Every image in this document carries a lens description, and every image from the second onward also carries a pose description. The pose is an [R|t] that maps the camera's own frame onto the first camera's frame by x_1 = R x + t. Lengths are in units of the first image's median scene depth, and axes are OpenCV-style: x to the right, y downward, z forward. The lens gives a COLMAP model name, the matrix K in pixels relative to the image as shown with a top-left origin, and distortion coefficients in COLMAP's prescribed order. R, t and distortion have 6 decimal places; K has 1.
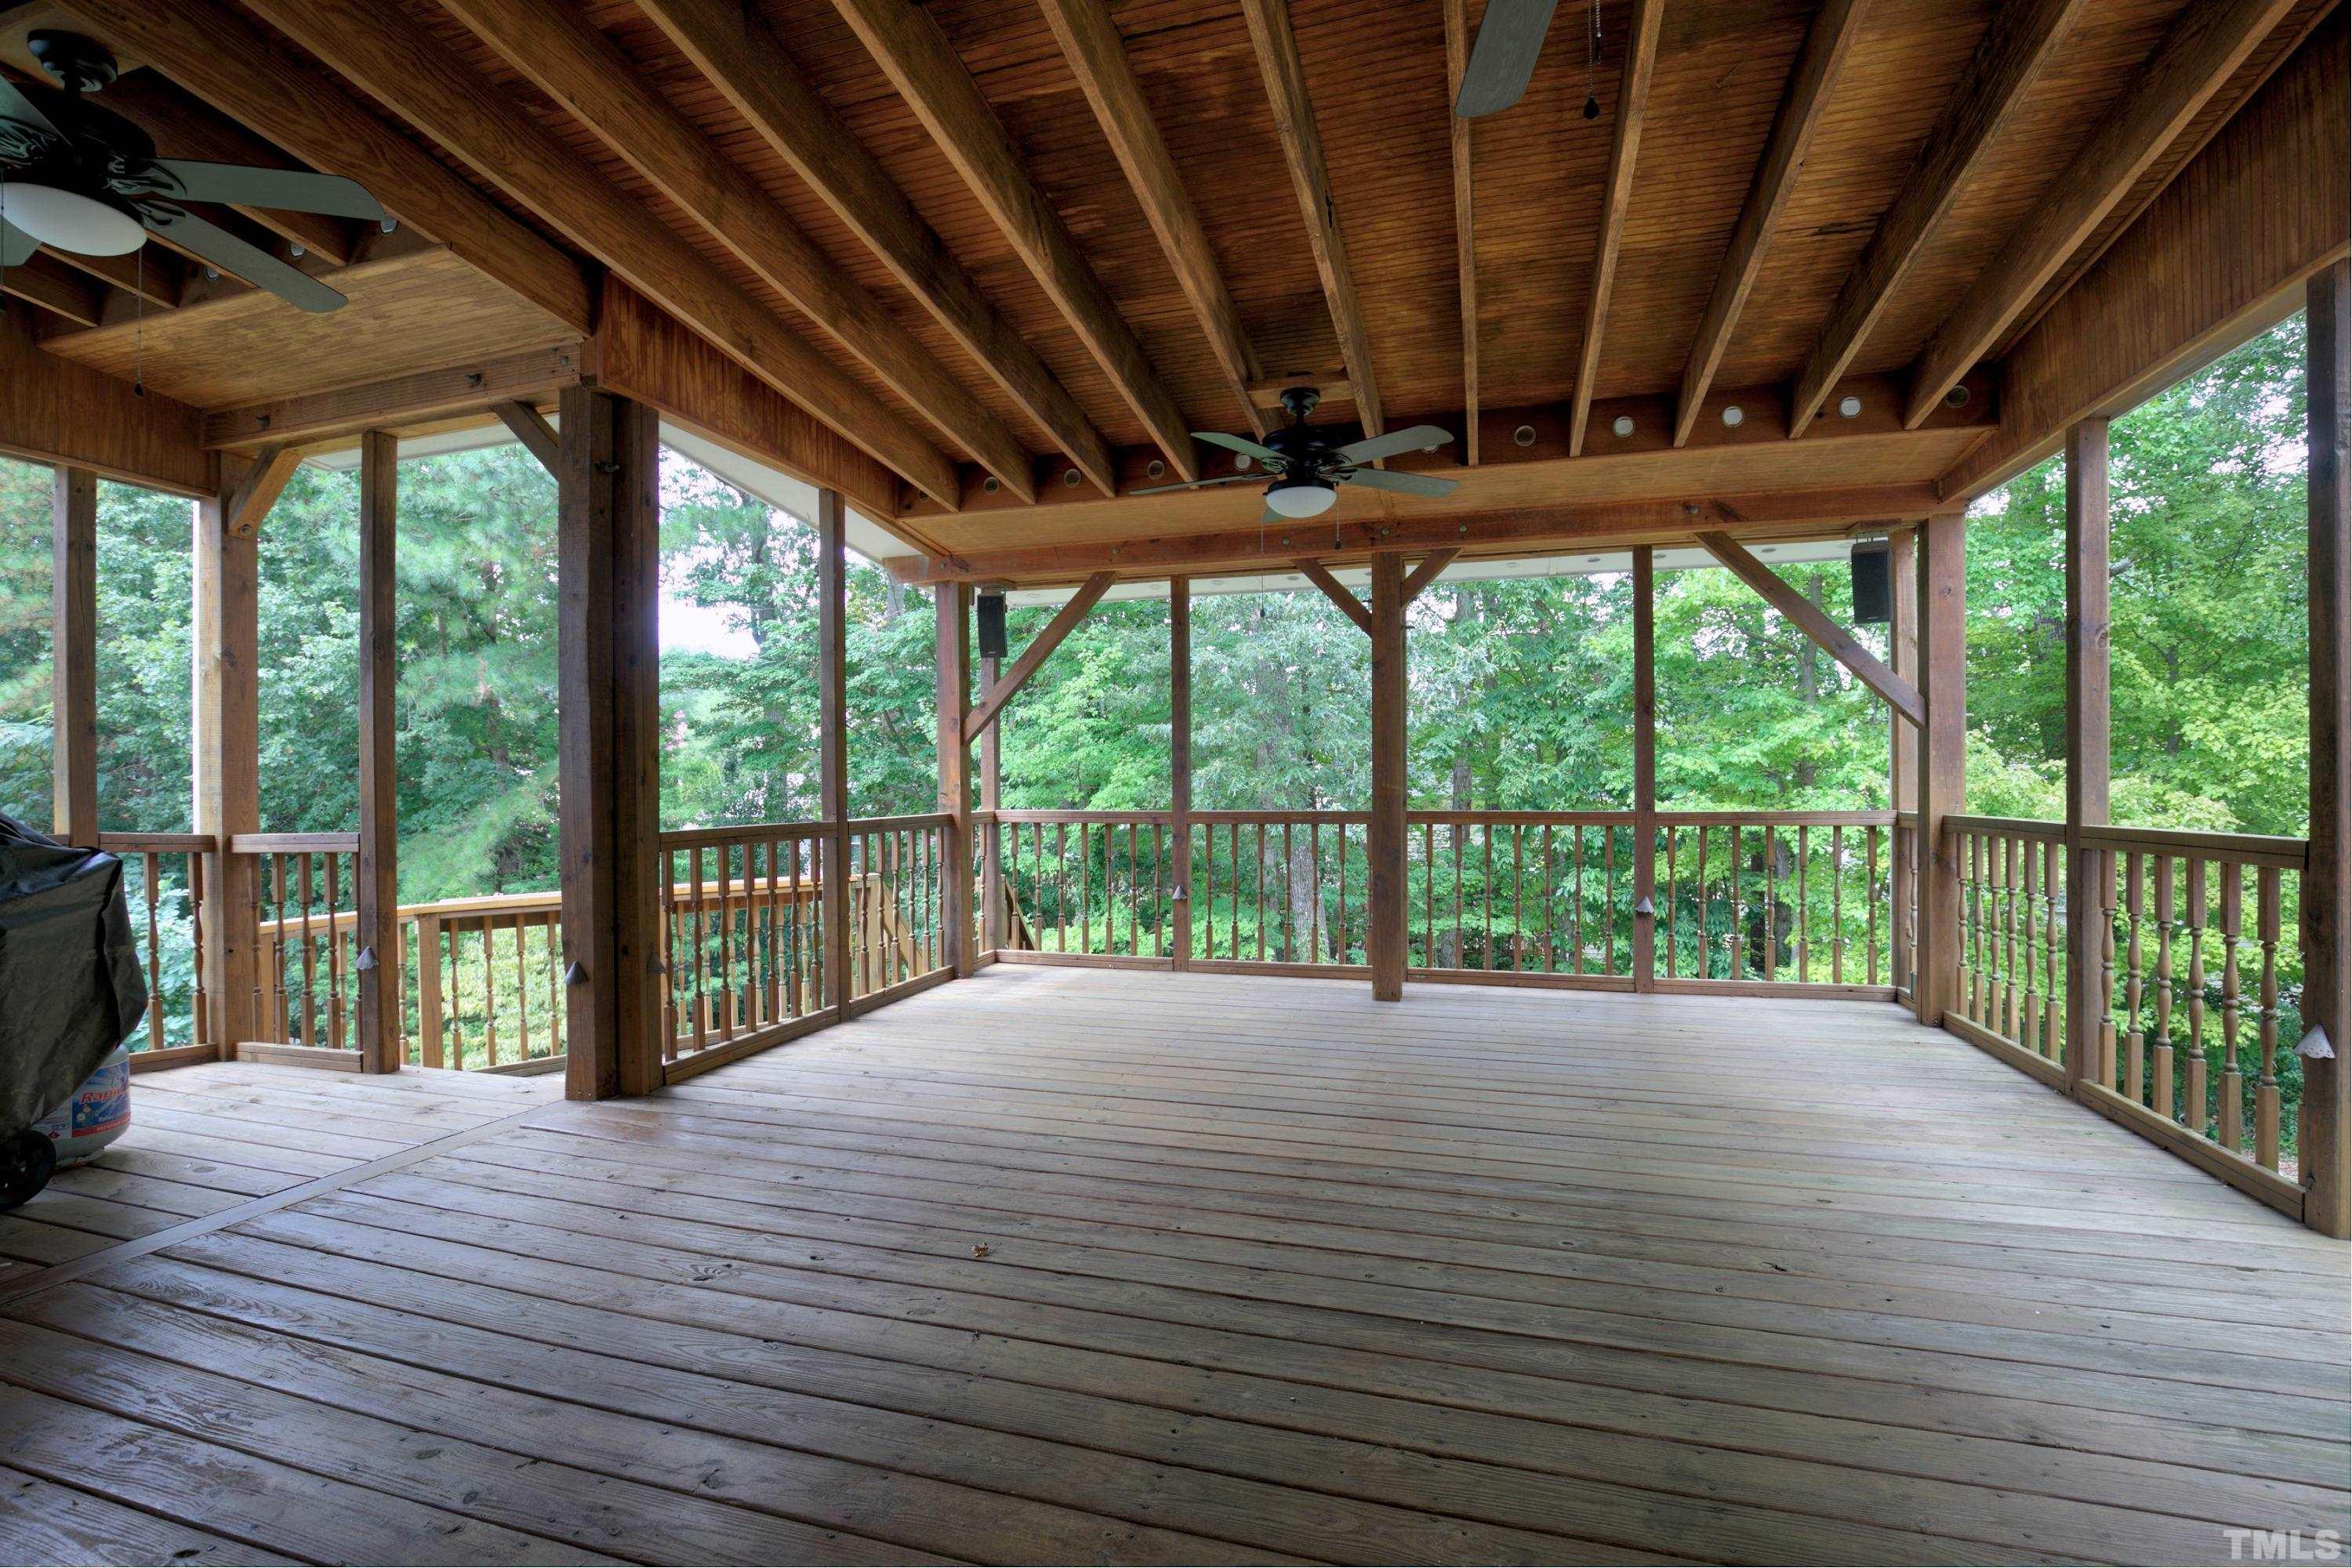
lens RADIAL K [[1077.9, 0, 1153.6], [0, 1077.9, 781.0], [0, 0, 1]] dist [0.006630, -0.002053]
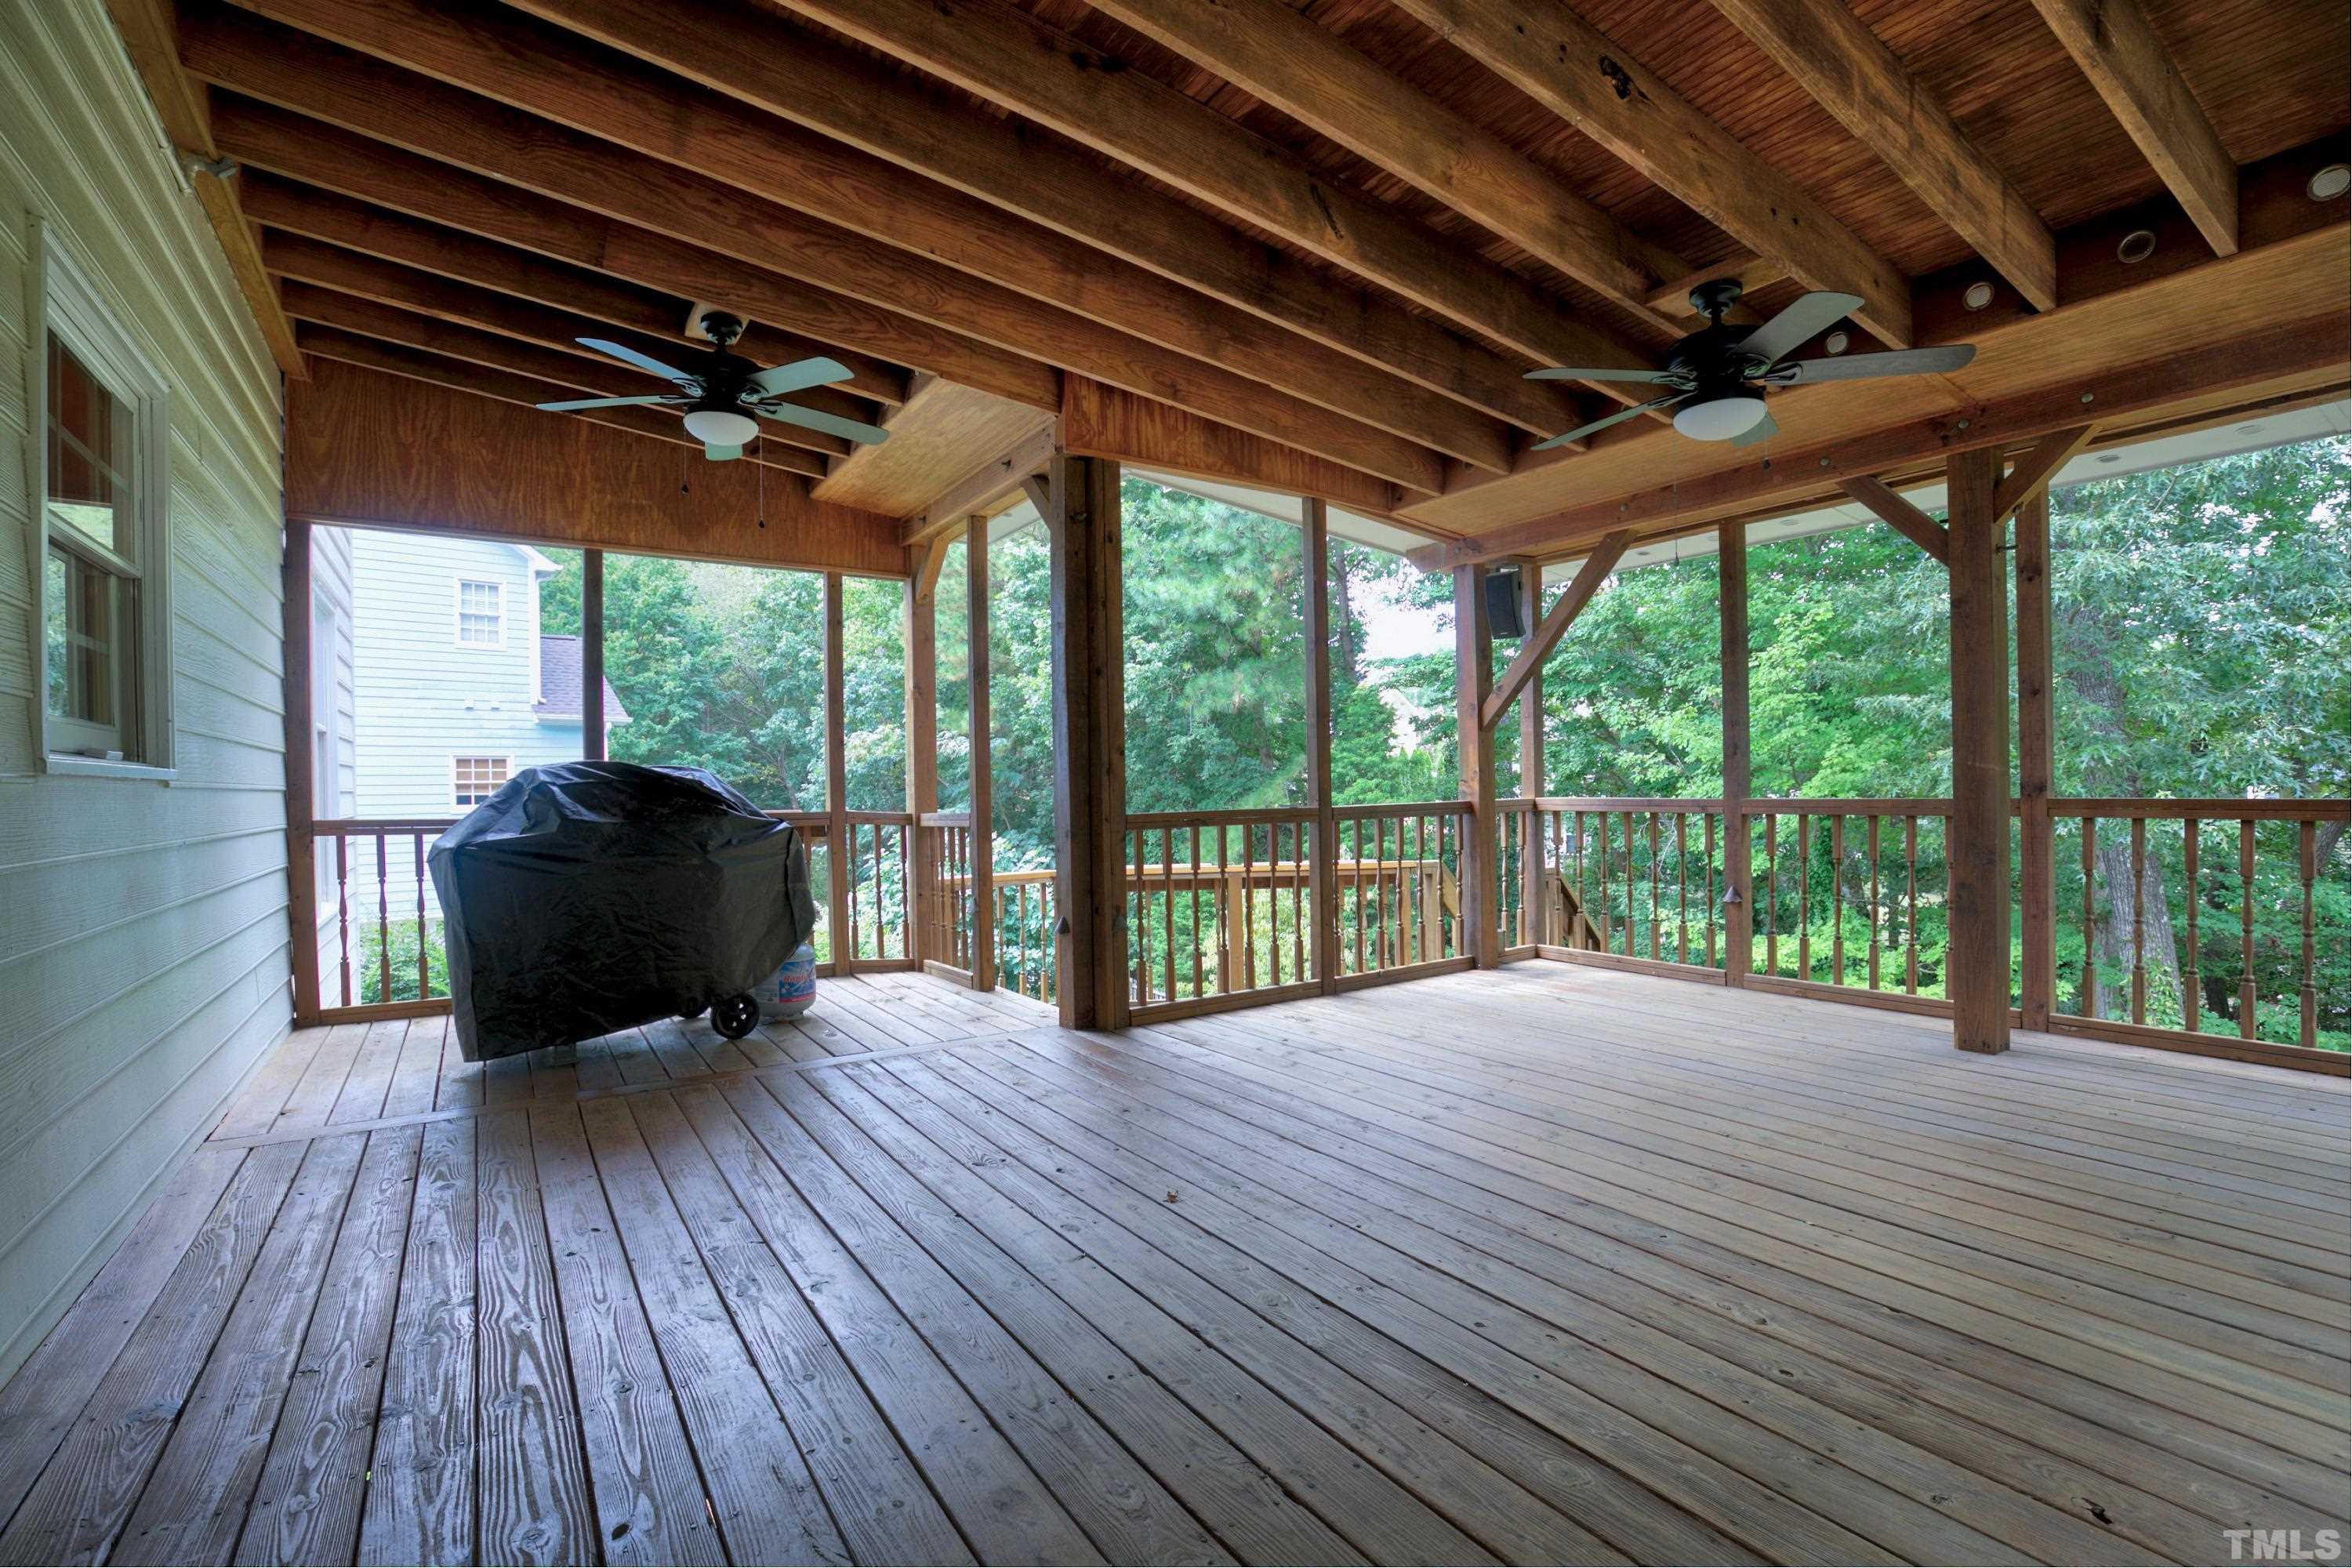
lens RADIAL K [[1077.9, 0, 1187.5], [0, 1077.9, 785.2], [0, 0, 1]] dist [0.006630, -0.002053]
pose [[0.786741, -0.005745, -0.617256, 0.320711], [0.013612, 0.999875, 0.008043, 0.006305], [0.617133, -0.014730, 0.786721, 0.097700]]
